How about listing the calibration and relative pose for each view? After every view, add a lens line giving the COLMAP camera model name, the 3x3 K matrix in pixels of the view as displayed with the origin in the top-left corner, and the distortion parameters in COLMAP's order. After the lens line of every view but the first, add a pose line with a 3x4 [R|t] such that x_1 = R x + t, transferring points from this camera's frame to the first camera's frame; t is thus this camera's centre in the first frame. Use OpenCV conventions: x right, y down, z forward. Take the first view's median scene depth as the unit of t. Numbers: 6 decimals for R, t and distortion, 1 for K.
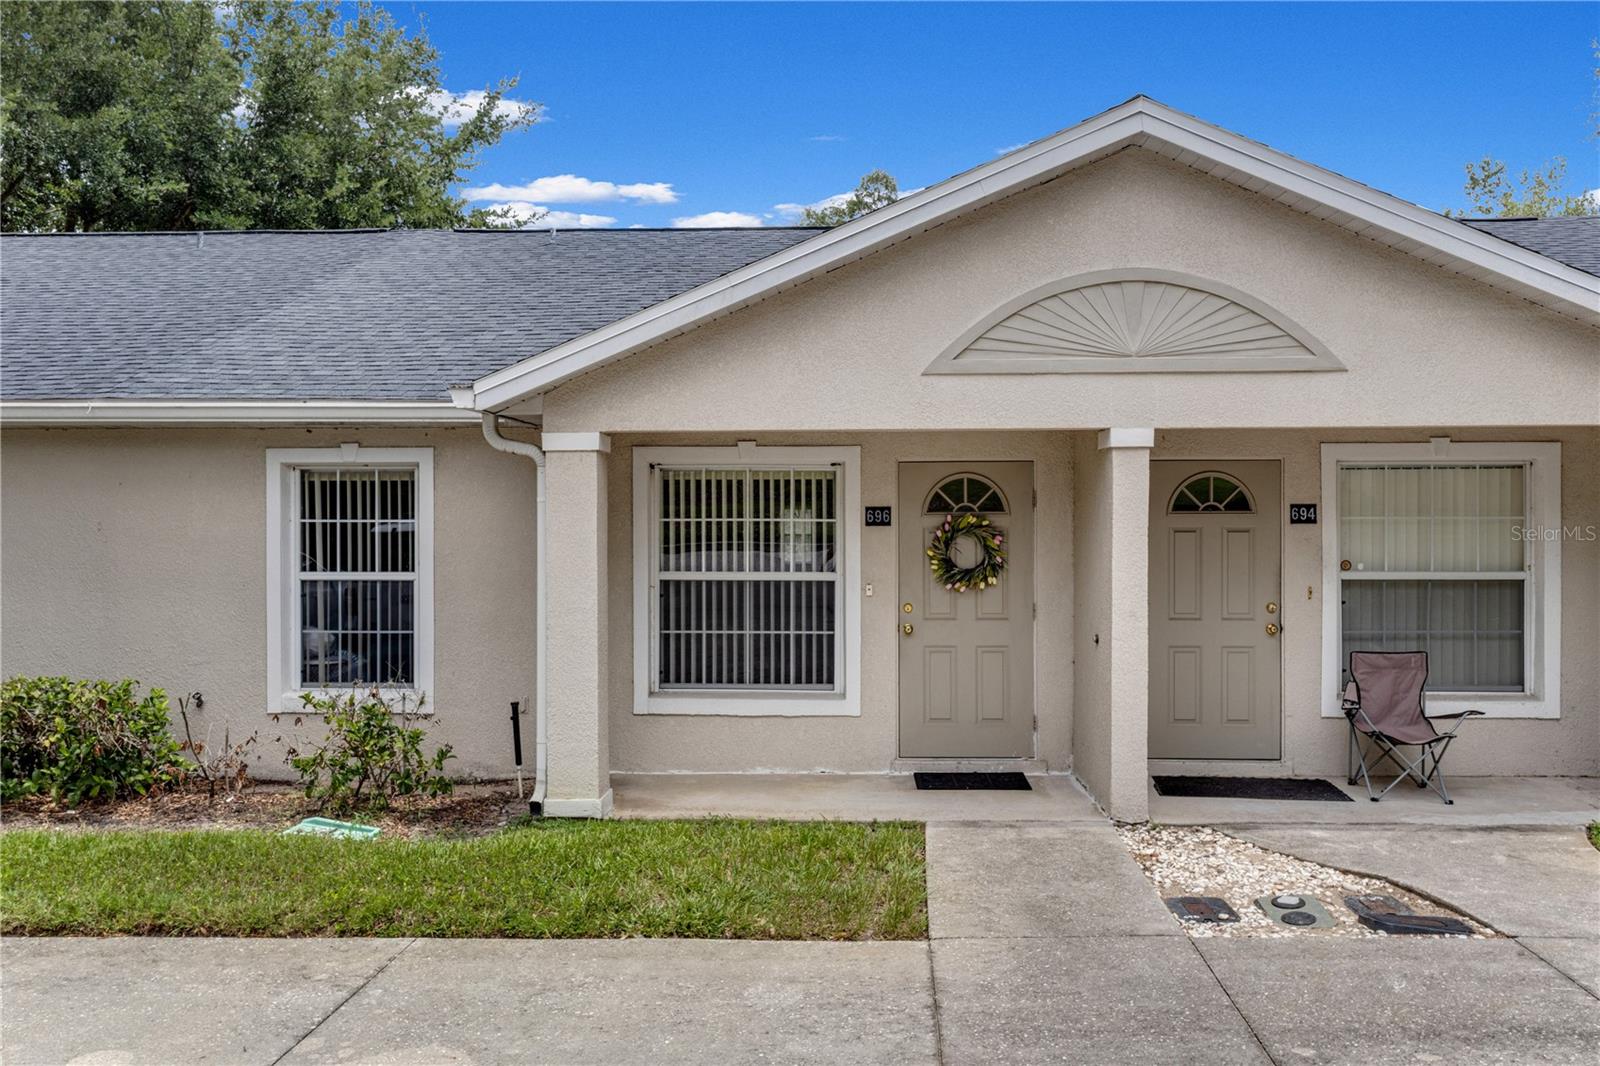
lens RADIAL K [[1307.8, 0, 824.7], [0, 1307.8, 522.8], [0, 0, 1]] dist [-0.003008, 0.002594]
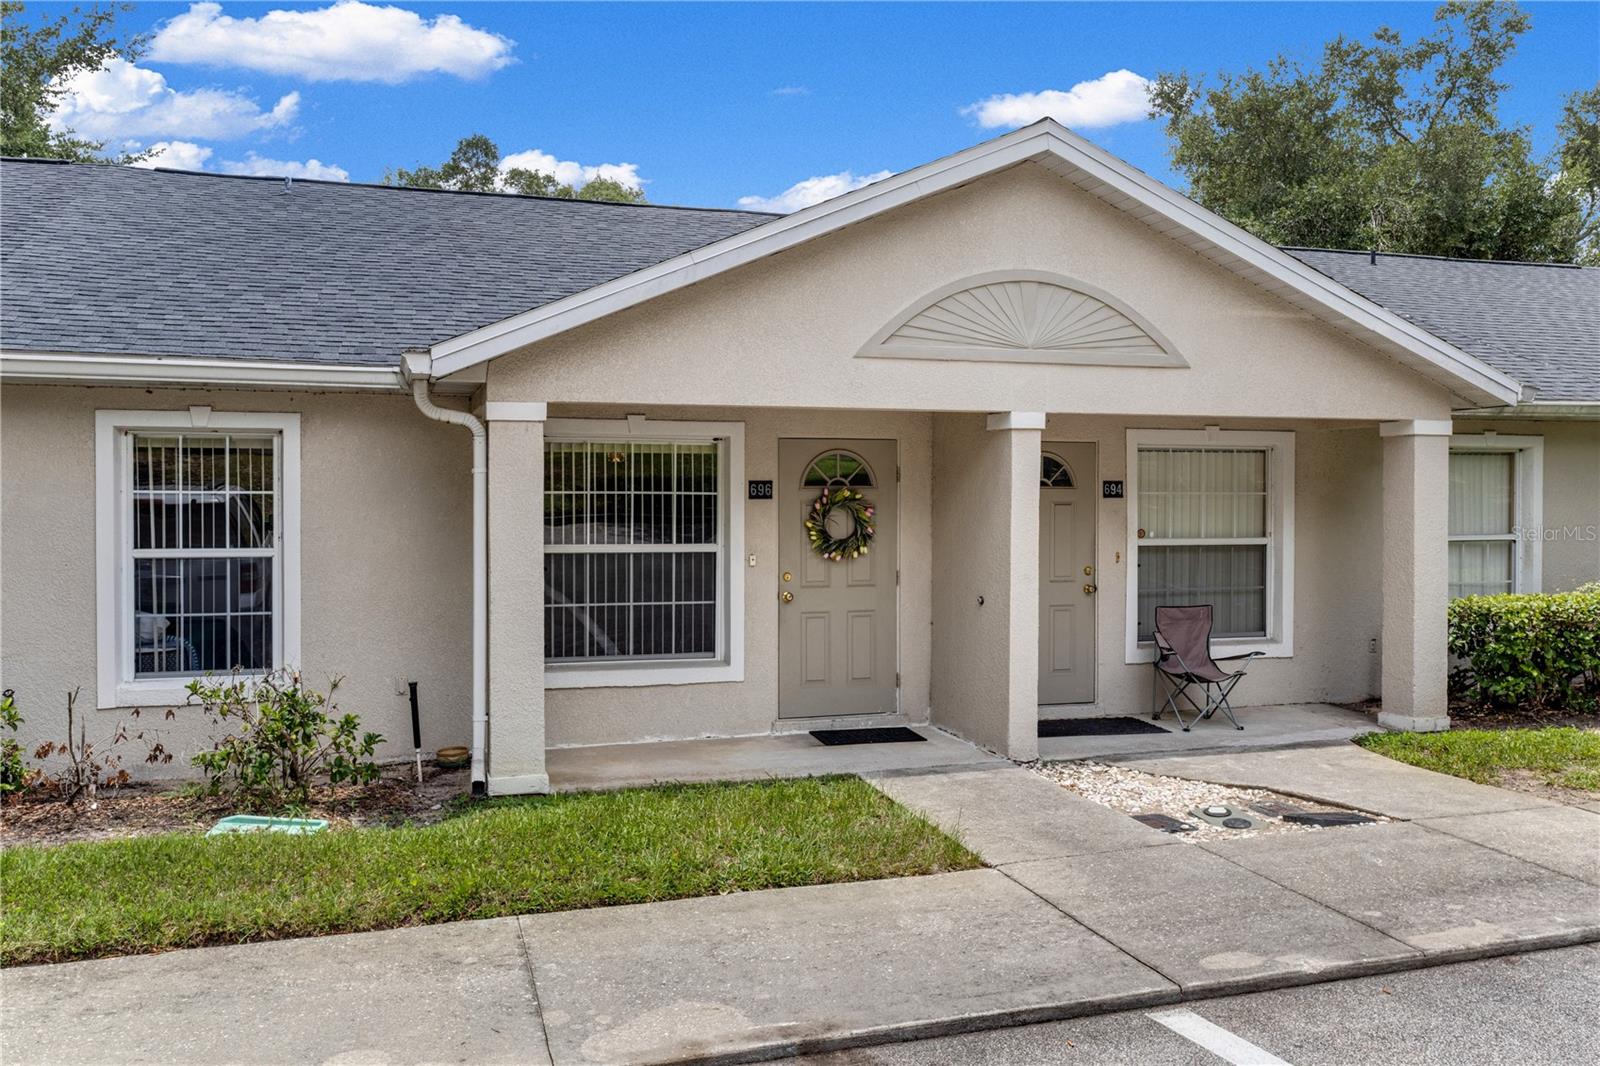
lens RADIAL K [[1307.8, 0, 812.3], [0, 1307.8, 516.9], [0, 0, 1]] dist [-0.003008, 0.002594]
pose [[0.938668, -0.002741, 0.344812, -0.285977], [-0.001748, 0.999918, 0.012708, 0.003498], [-0.344819, -0.012531, 0.938586, 0.004215]]
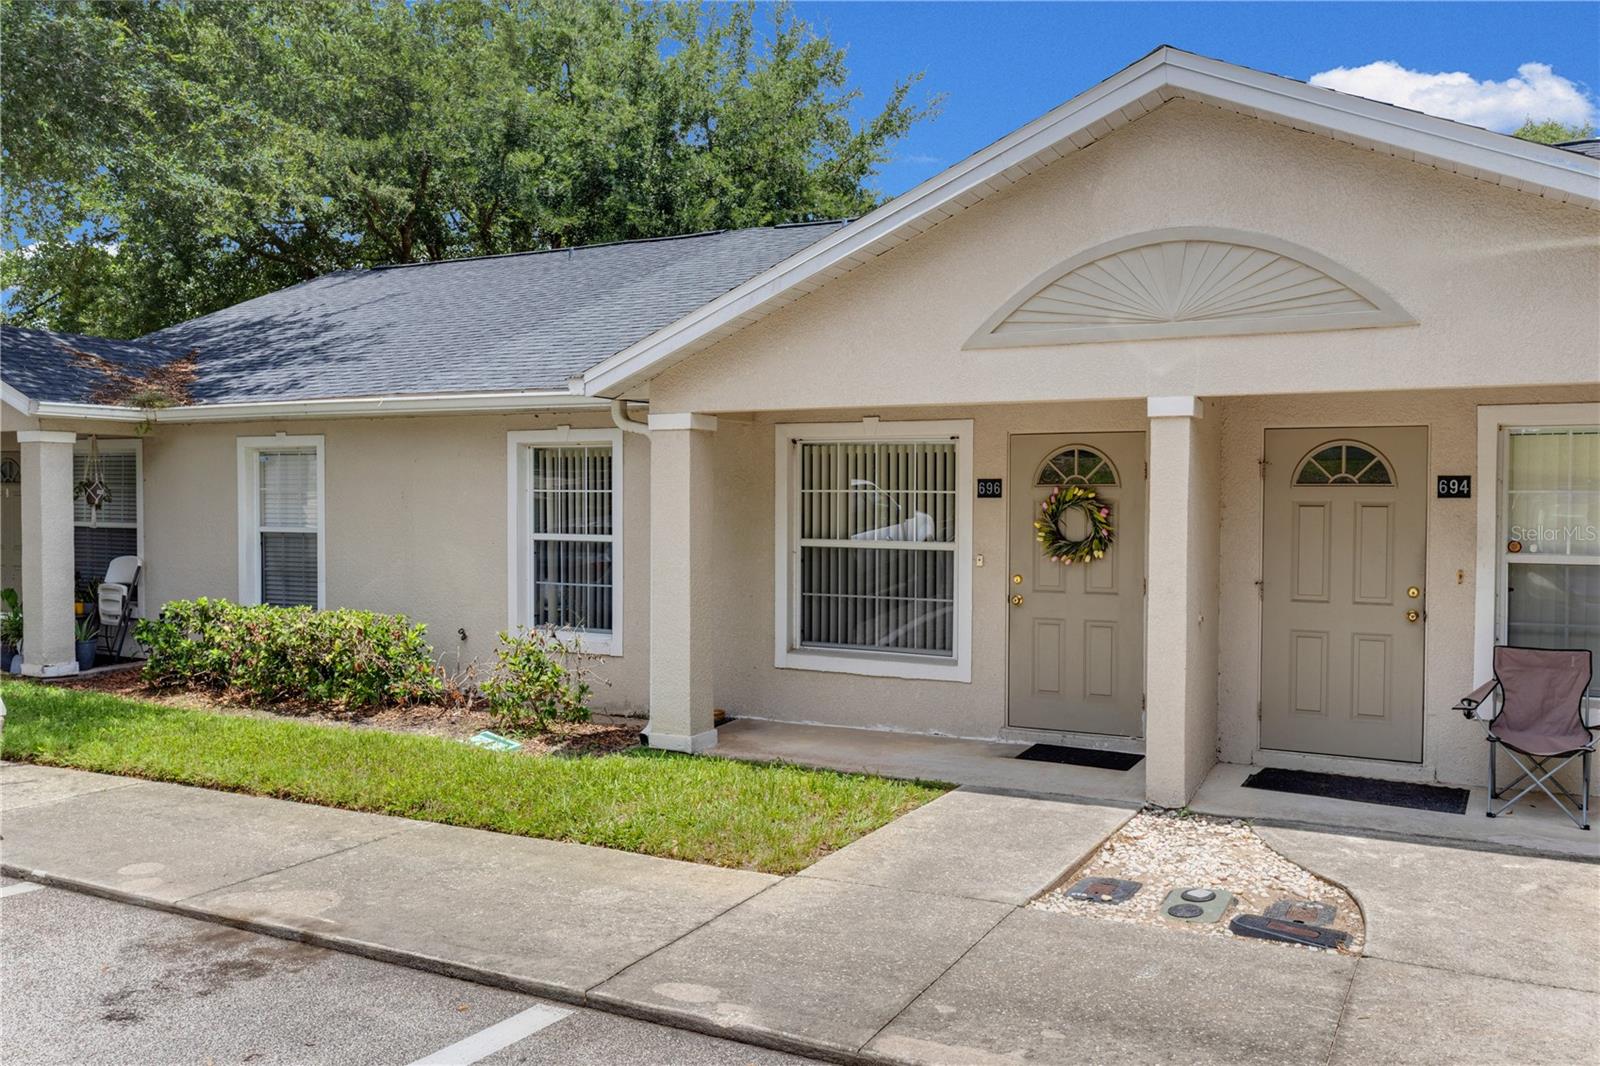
lens RADIAL K [[1307.8, 0, 786.9], [0, 1307.8, 527.0], [0, 0, 1]] dist [-0.003008, 0.002594]
pose [[0.901155, 0.015538, -0.433219, 0.346135], [-0.005441, 0.999684, 0.024537, 0.001007], [0.433463, -0.019754, 0.900955, 0.014725]]
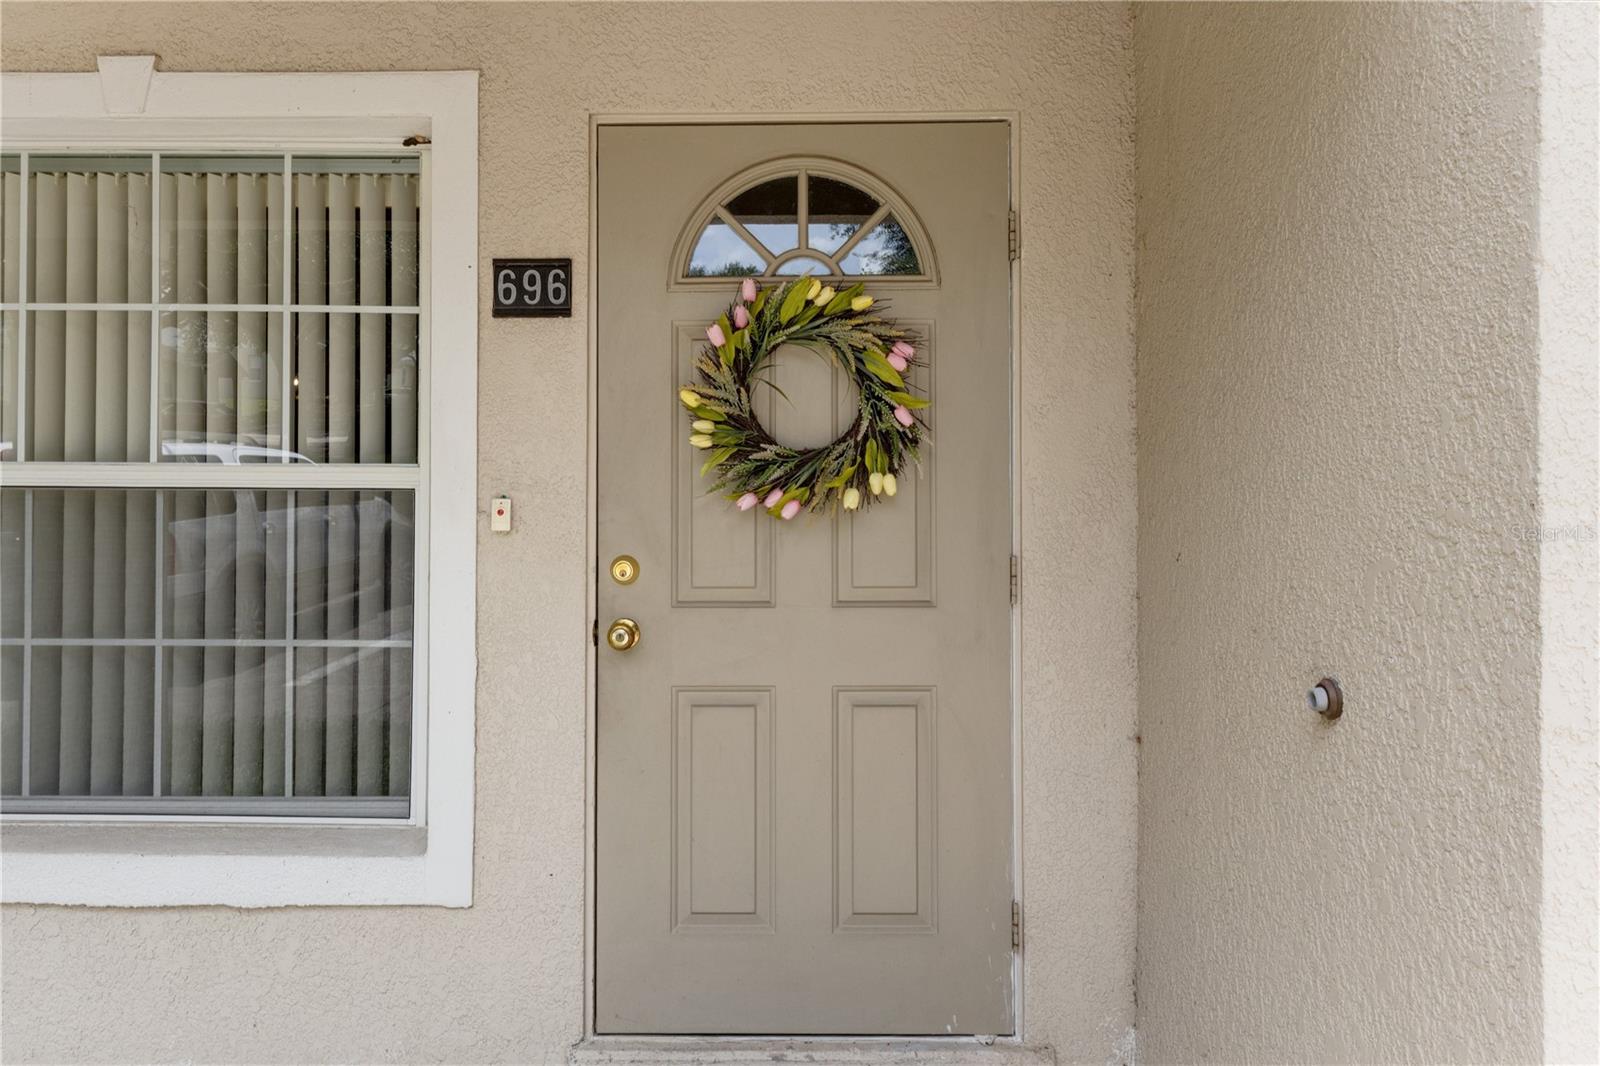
lens RADIAL K [[1119.6, 0, 783.0], [0, 1119.6, 522.7], [0, 0, 1]] dist [-0.006021, 0.001054]
pose [[0.999947, 0.002239, 0.010087, 0.102140], [-0.002054, 0.999830, -0.018347, 0.059414], [-0.010126, 0.018326, 0.999781, 0.735513]]
